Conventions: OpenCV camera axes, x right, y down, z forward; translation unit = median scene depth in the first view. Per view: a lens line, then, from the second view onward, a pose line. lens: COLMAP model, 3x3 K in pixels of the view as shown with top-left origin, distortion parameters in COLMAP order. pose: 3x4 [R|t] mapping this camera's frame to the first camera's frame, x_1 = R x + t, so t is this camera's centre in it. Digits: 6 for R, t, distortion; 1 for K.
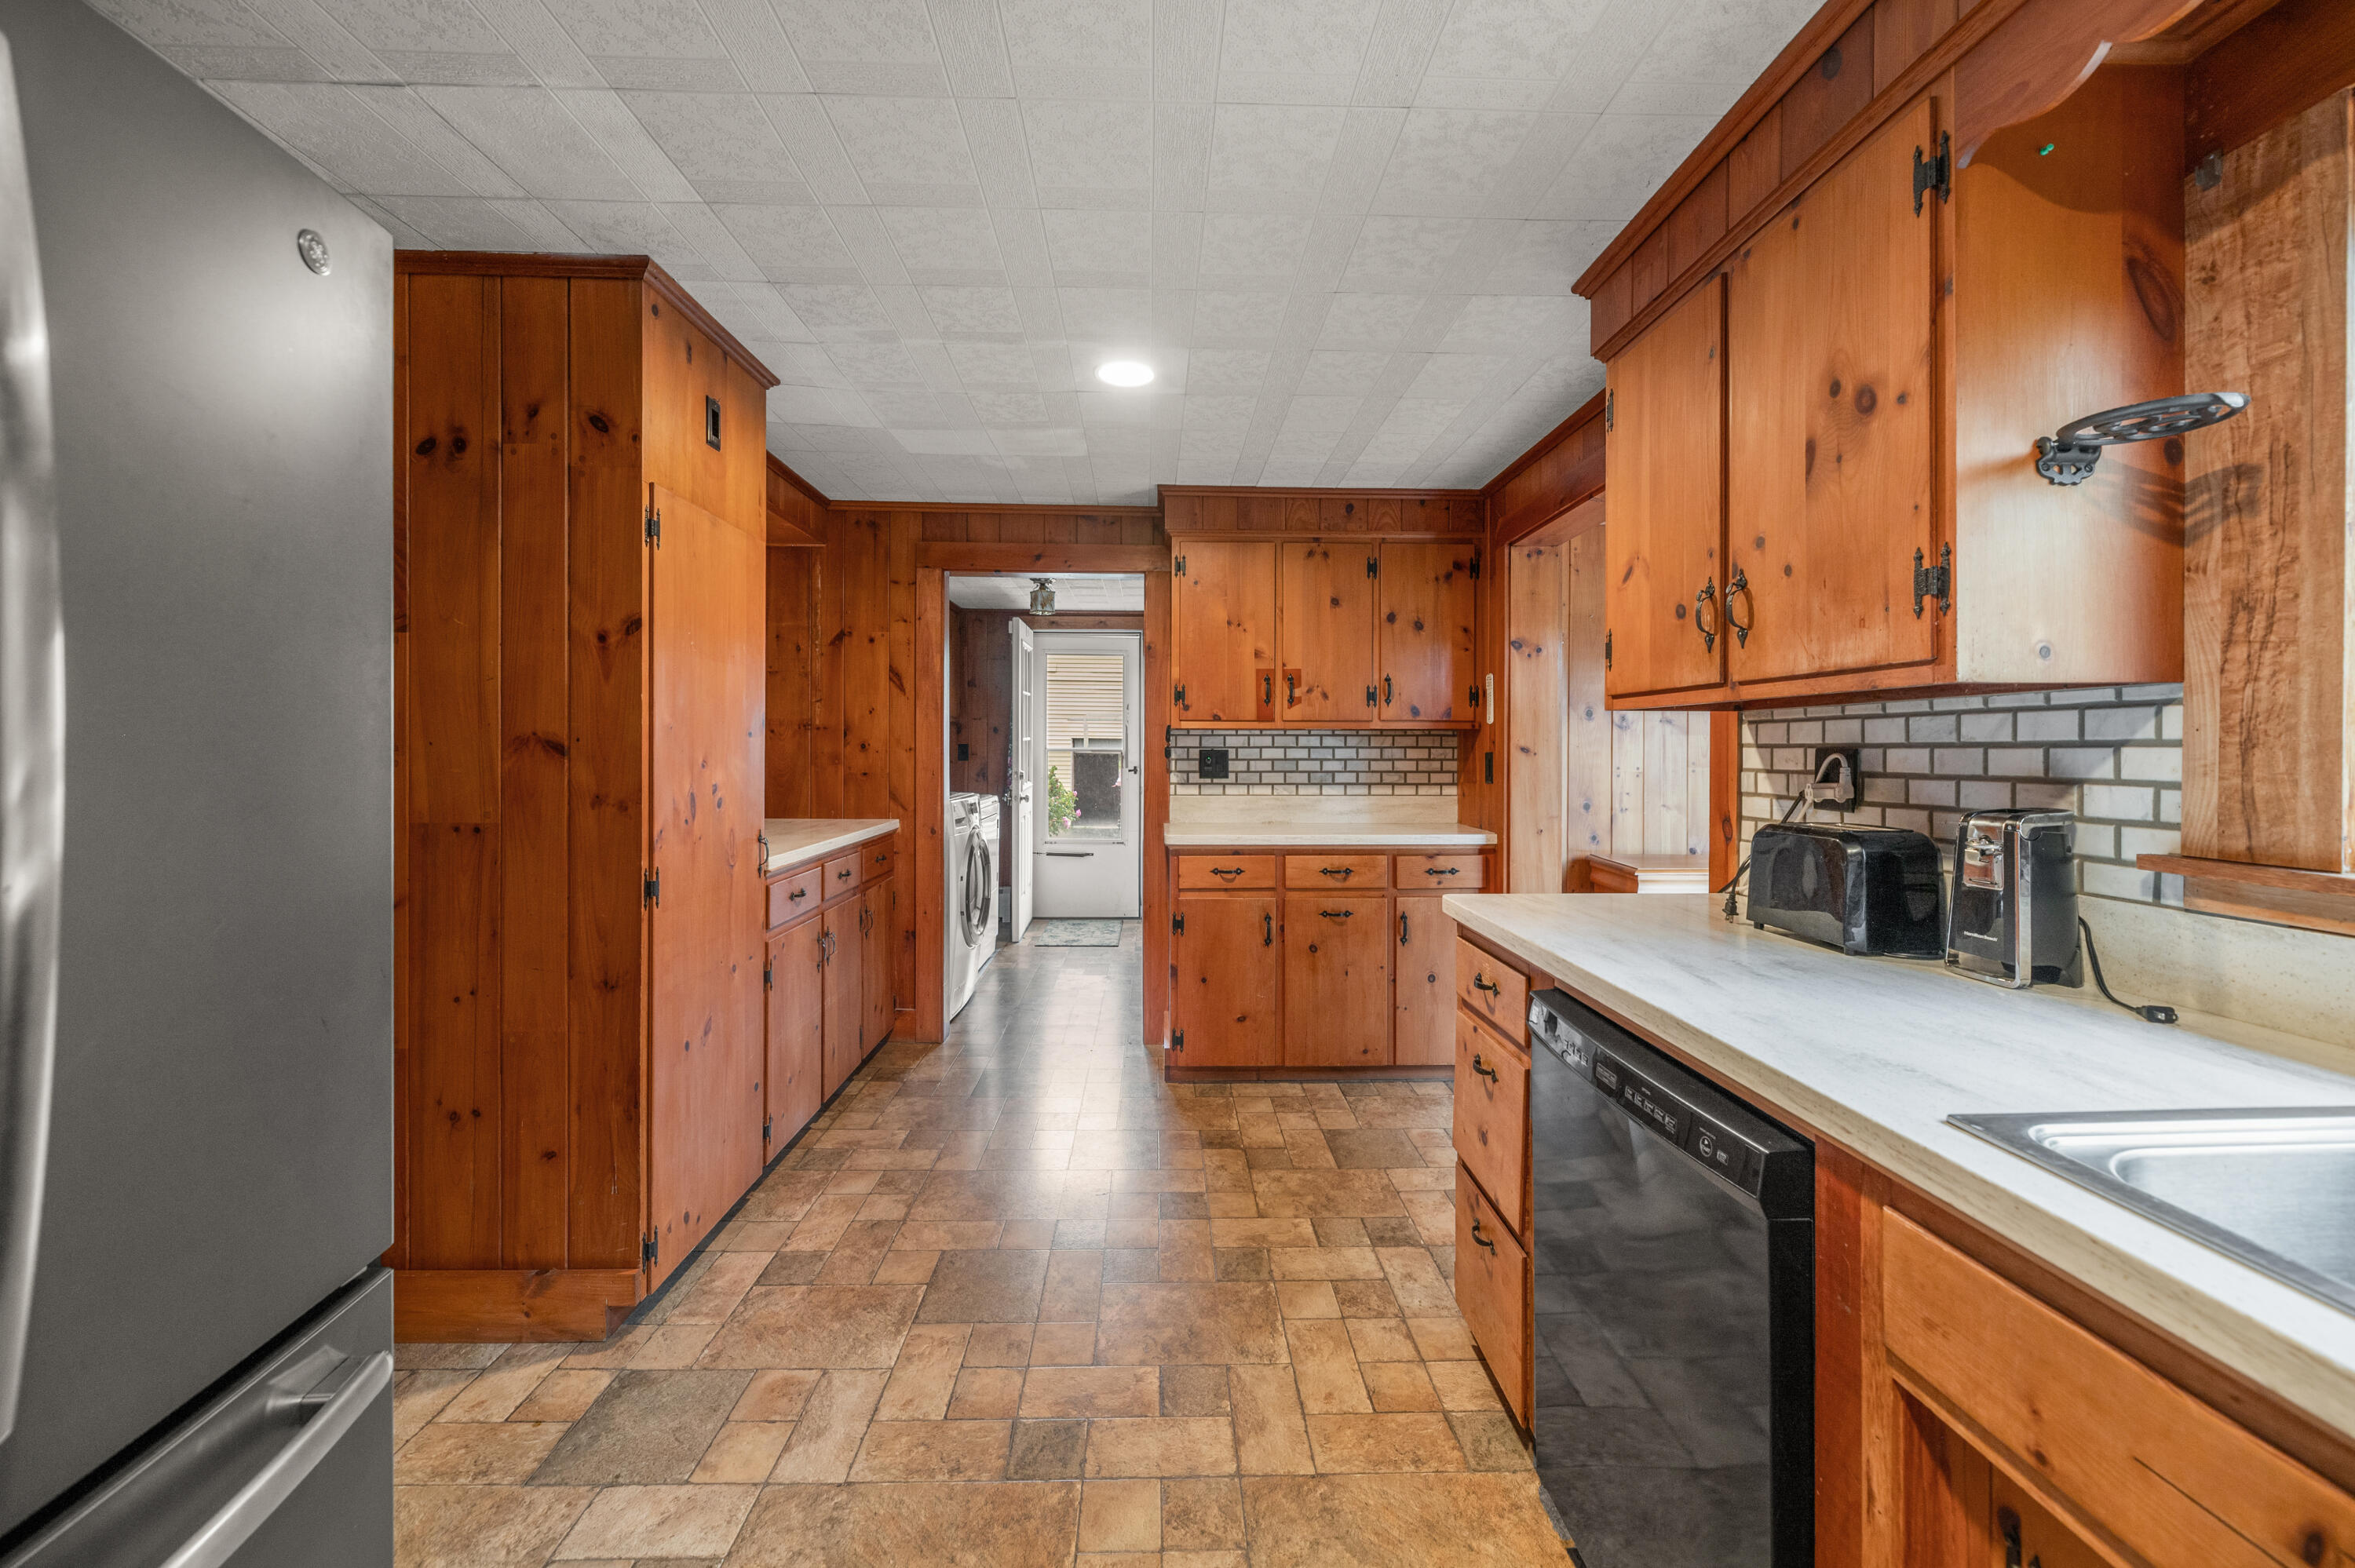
lens RADIAL K [[963.1, 0, 1187.6], [0, 963.1, 772.8], [0, 0, 1]] dist [-0.000232, 0.000257]
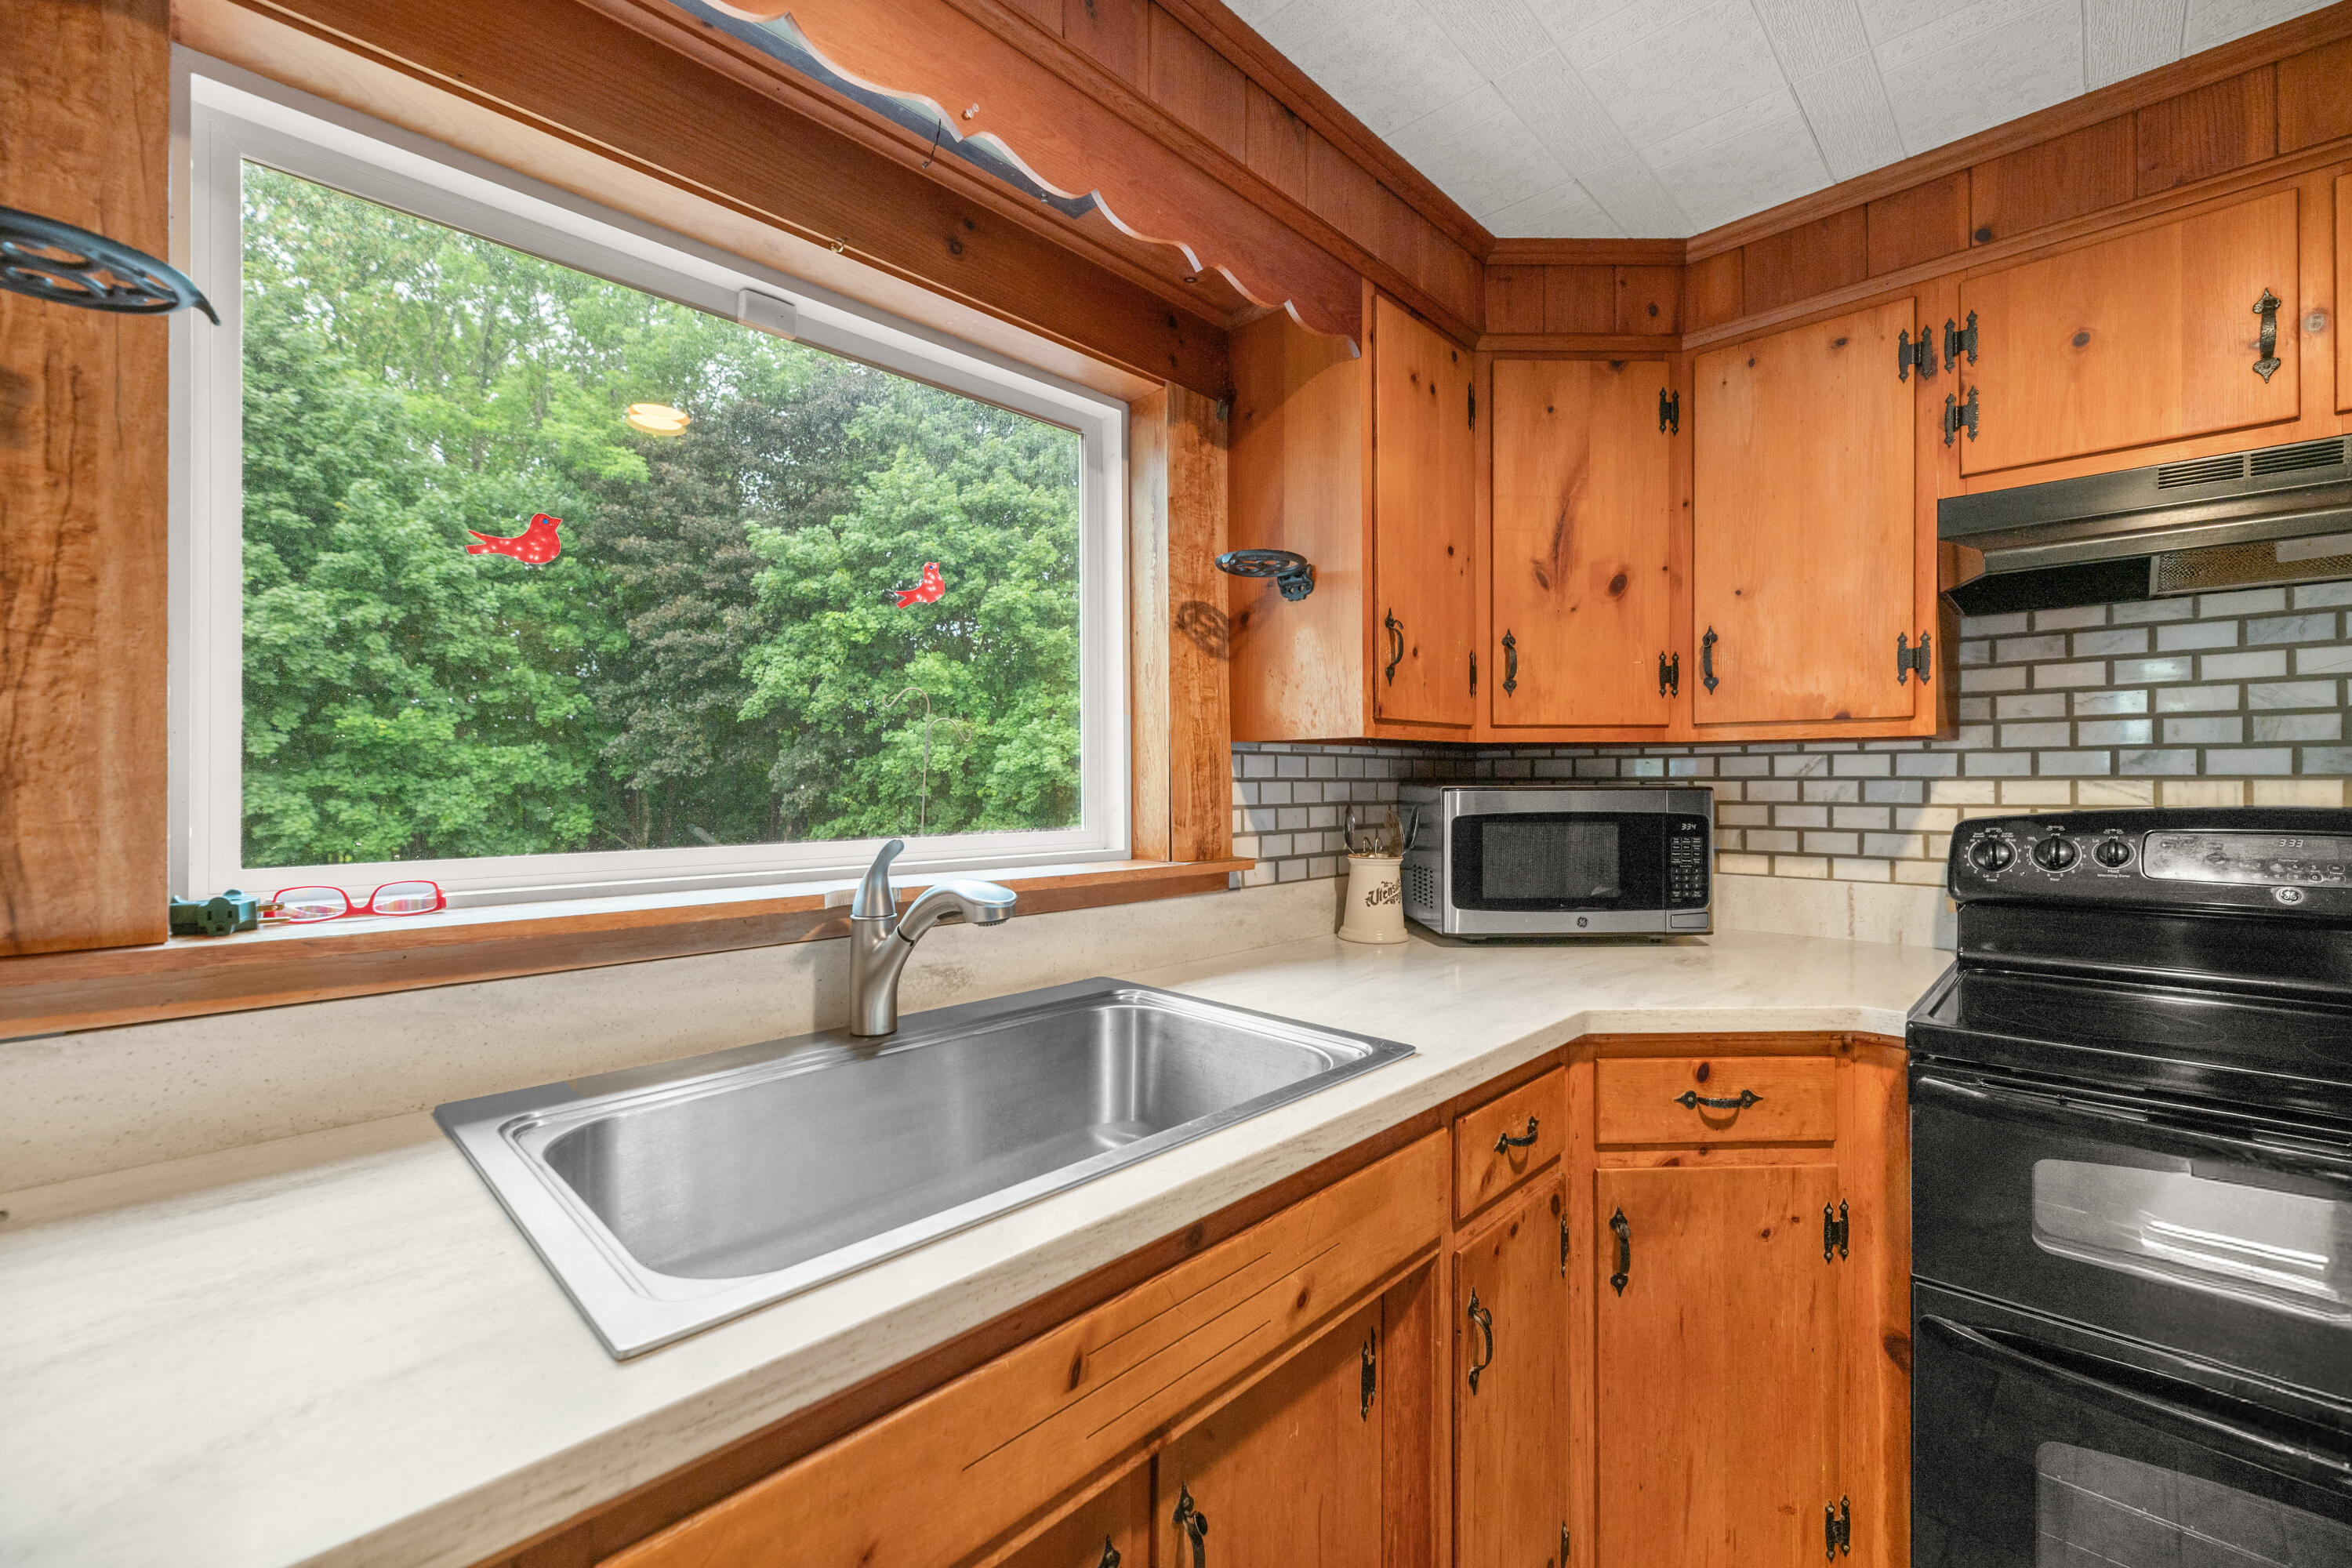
lens RADIAL K [[962.0, 0, 1186.1], [0, 962.0, 772.8], [0, 0, 1]] dist [-0.000232, 0.000257]
pose [[-0.691747, 0.003491, 0.722132, 0.042248], [0.022884, 0.999592, 0.017089, -0.029581], [-0.721777, 0.028347, -0.691545, 0.910525]]
